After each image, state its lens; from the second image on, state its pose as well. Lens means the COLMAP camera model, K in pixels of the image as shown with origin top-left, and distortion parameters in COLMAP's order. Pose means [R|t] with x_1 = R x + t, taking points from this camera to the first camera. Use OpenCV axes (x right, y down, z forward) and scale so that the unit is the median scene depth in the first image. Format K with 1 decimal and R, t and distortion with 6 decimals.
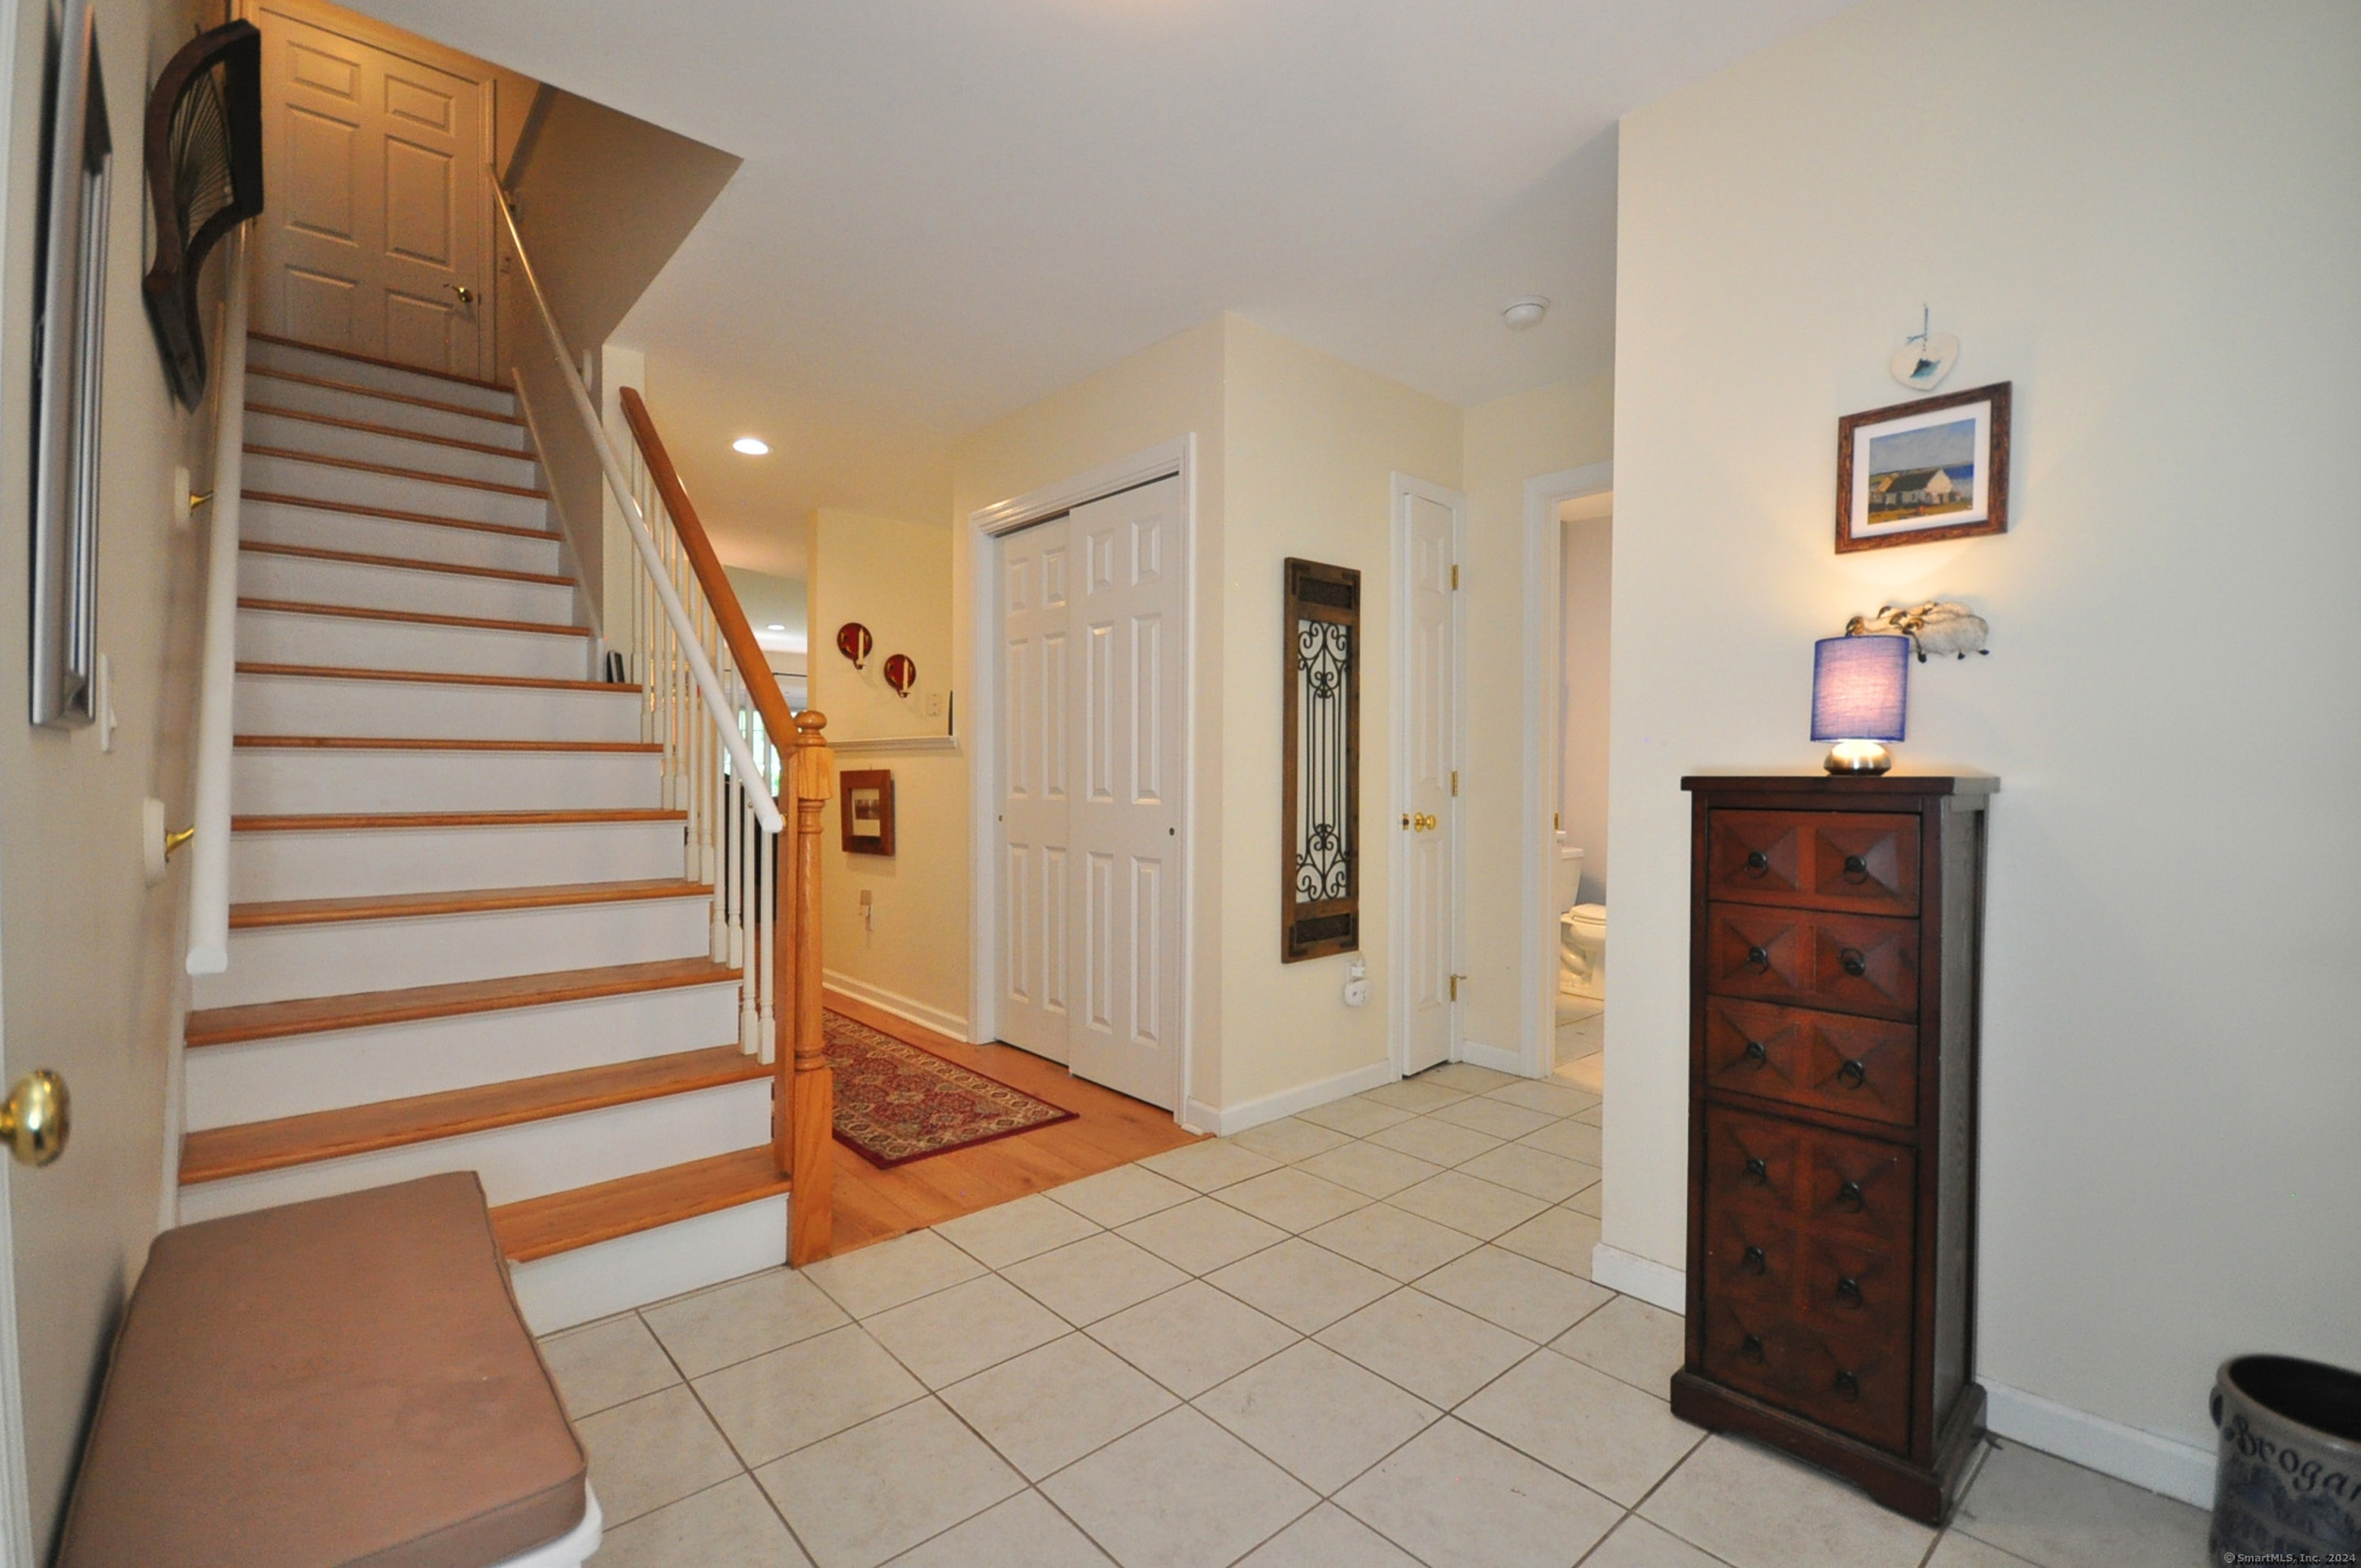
lens RADIAL K [[1060.8, 0, 1180.5], [0, 1060.8, 784.0], [0, 0, 1]] dist [0.002241, 0.000057]
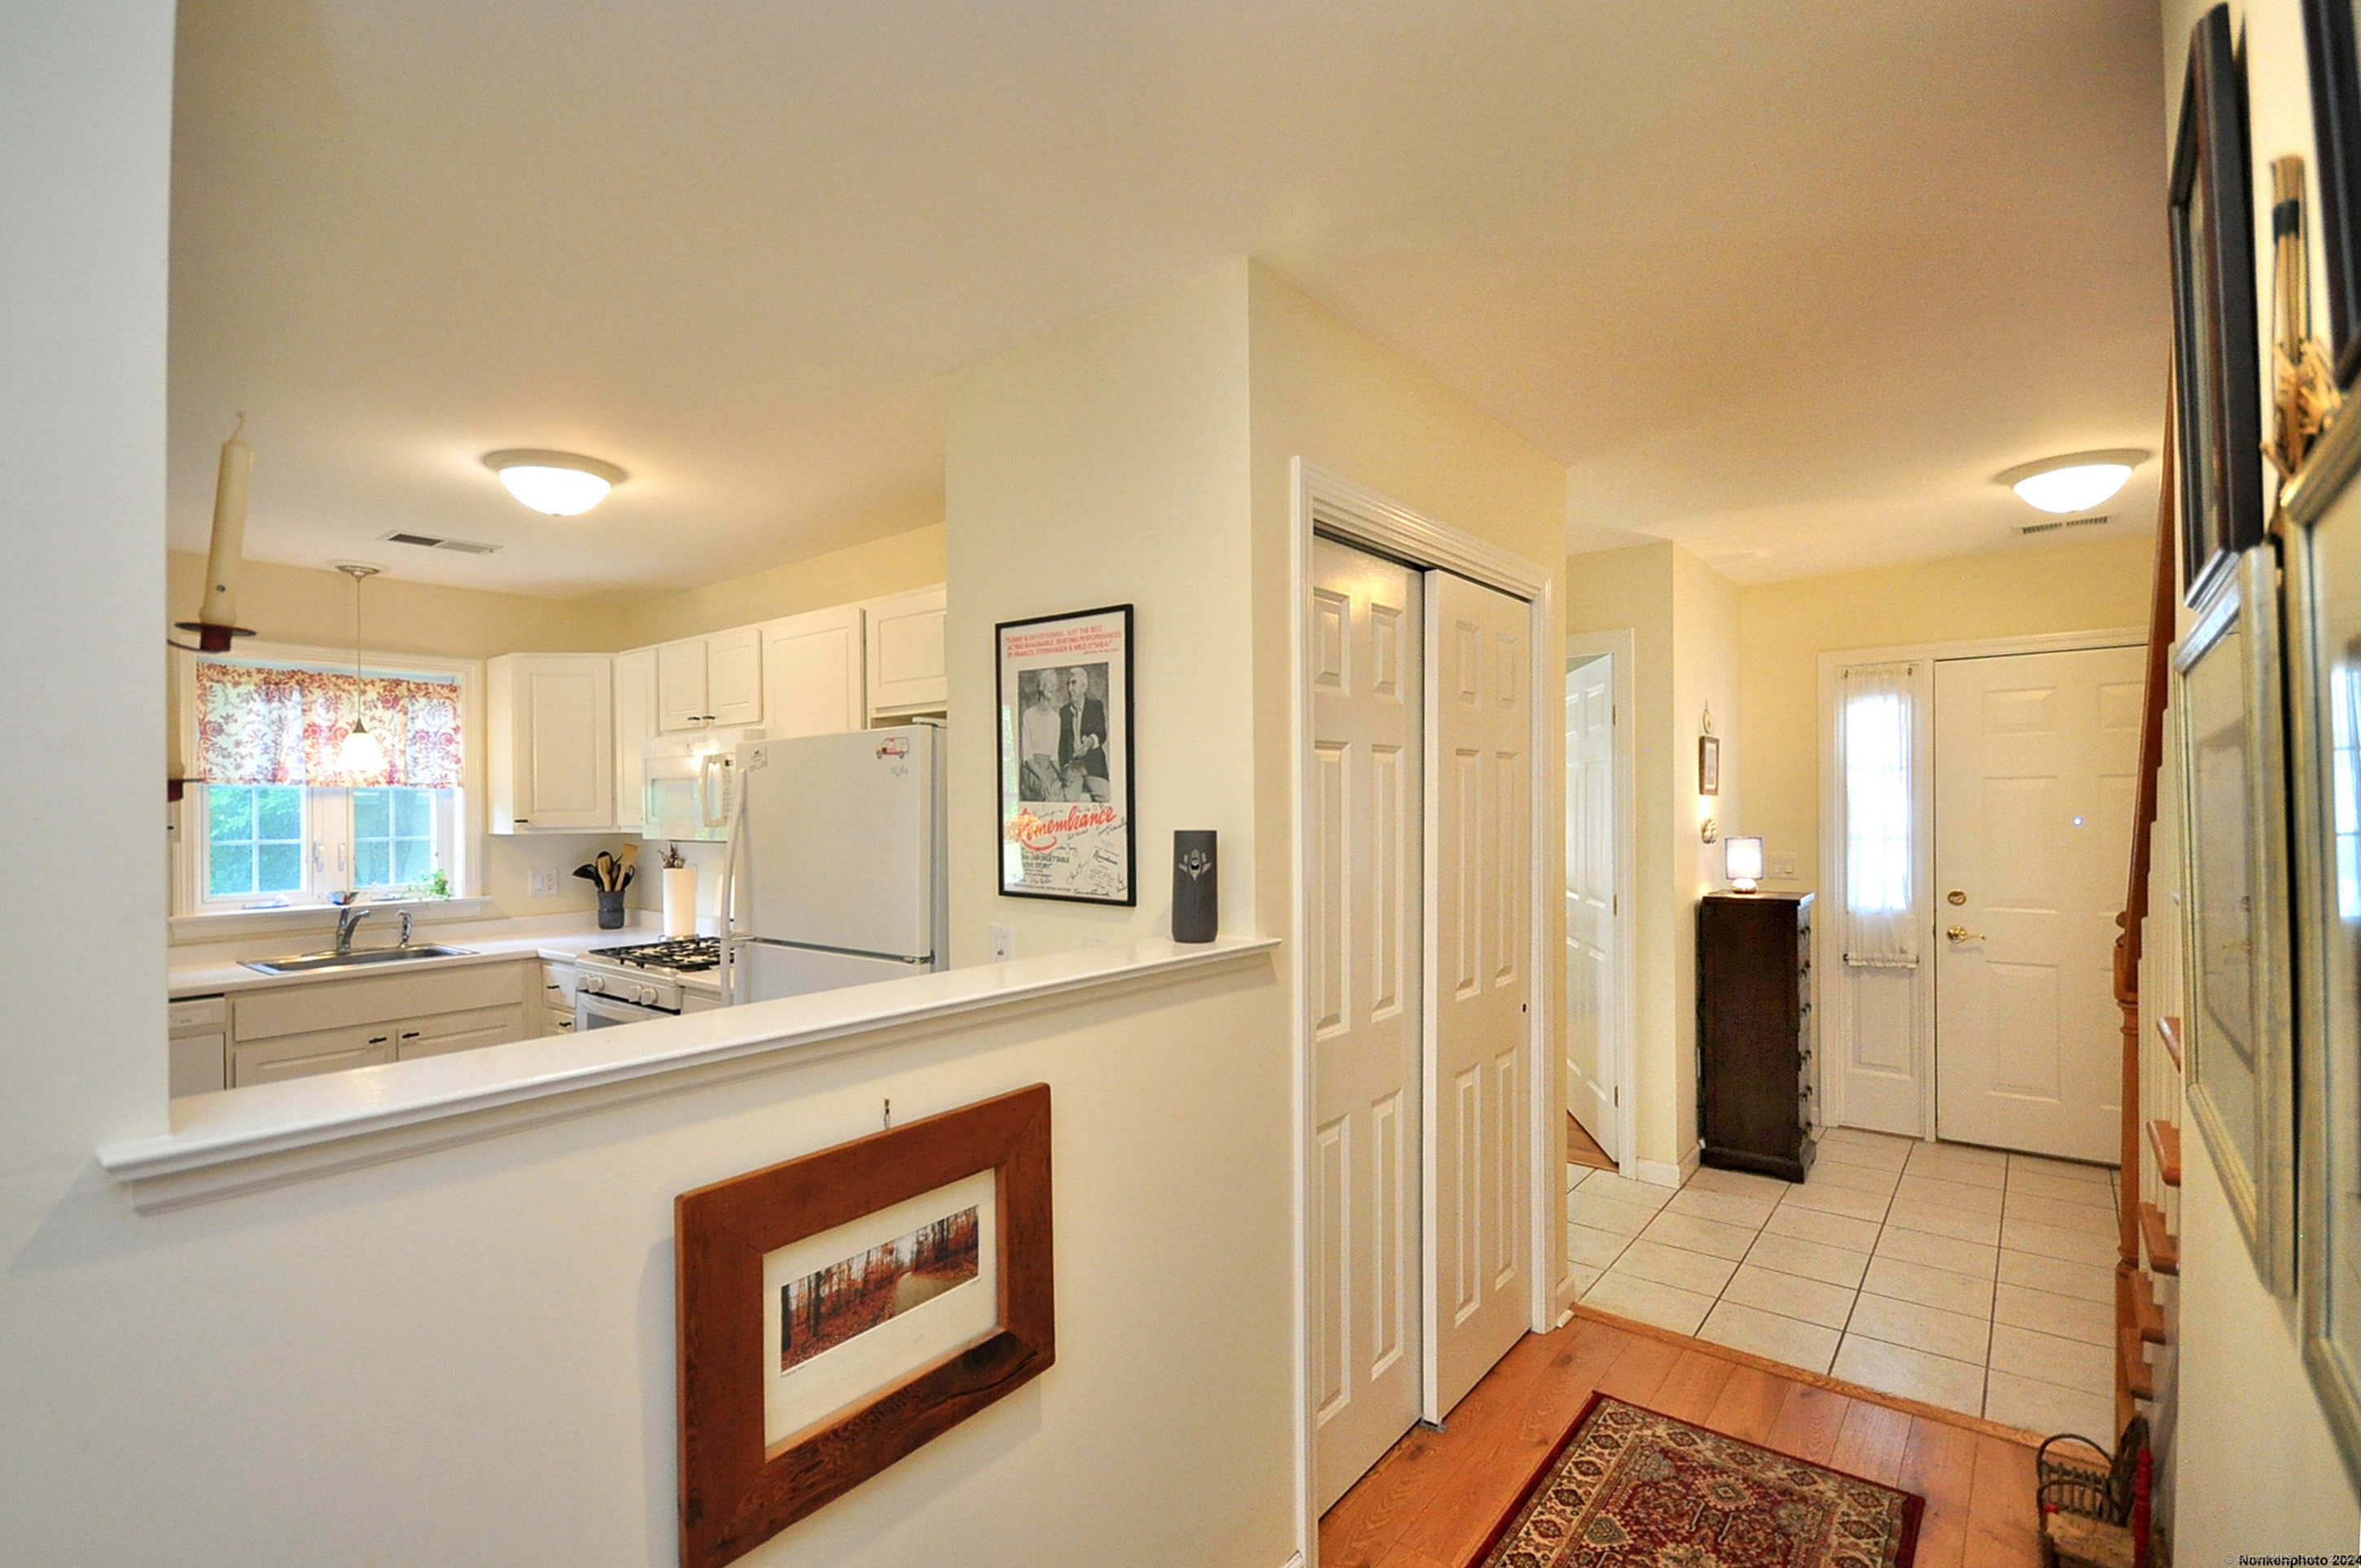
lens RADIAL K [[1060.8, 0, 1180.5], [0, 1060.8, 784.0], [0, 0, 1]] dist [0.002241, 0.000057]
pose [[-0.166800, 0.011475, 0.985924, -0.776481], [0.018456, 0.999793, -0.008514, -0.130658], [-0.985818, 0.016776, -0.166978, 1.338529]]
